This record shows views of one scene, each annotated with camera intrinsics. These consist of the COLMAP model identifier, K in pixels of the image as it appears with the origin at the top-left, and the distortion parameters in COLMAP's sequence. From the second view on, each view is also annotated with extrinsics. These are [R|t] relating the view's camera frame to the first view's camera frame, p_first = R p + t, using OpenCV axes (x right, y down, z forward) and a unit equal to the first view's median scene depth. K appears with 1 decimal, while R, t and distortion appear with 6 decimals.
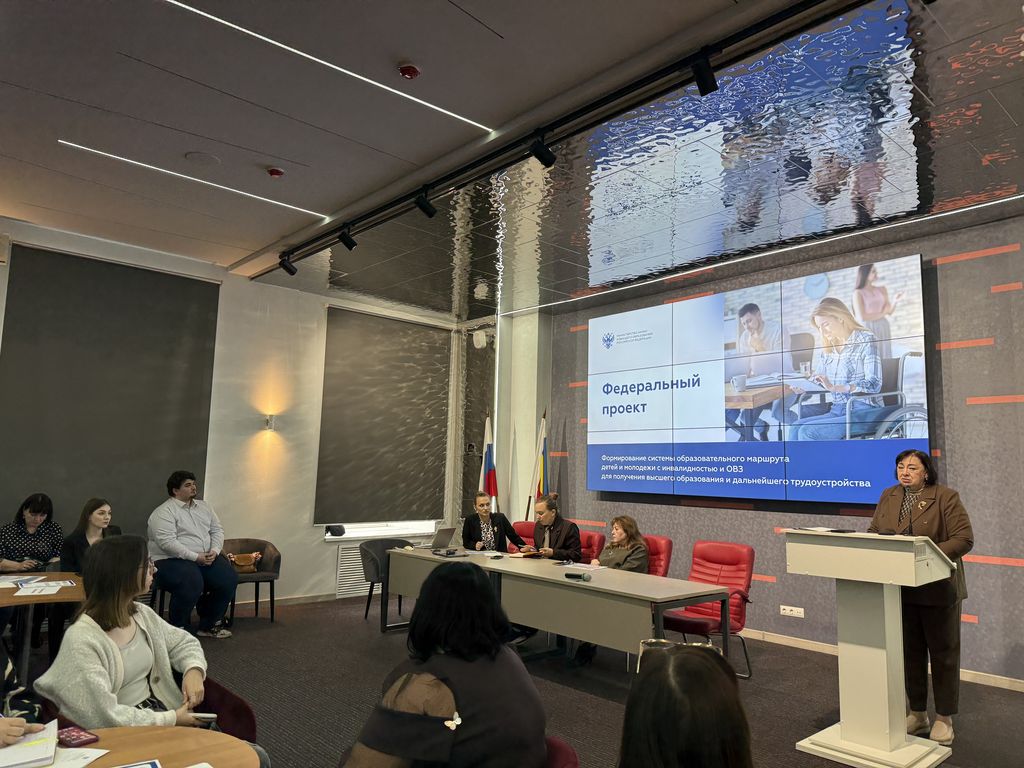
lens RADIAL K [[718.3, 0, 511.4], [0, 718.3, 383.3], [0, 0, 1]] dist [0.044663, -0.033866]
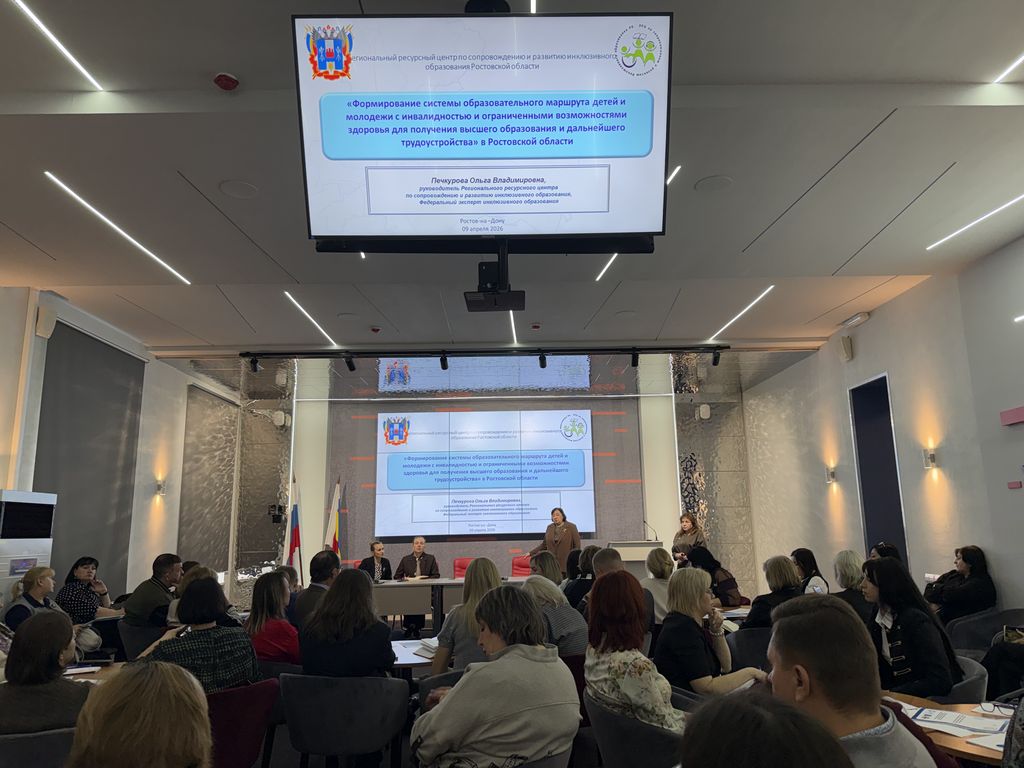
lens RADIAL K [[718.3, 0, 525.7], [0, 718.3, 388.3], [0, 0, 1]] dist [0.044663, -0.033866]
pose [[0.663238, 0.107173, 0.740695, -0.781325], [-0.060334, 0.994129, -0.089818, -0.030706], [-0.745972, 0.014882, 0.665811, -0.167768]]
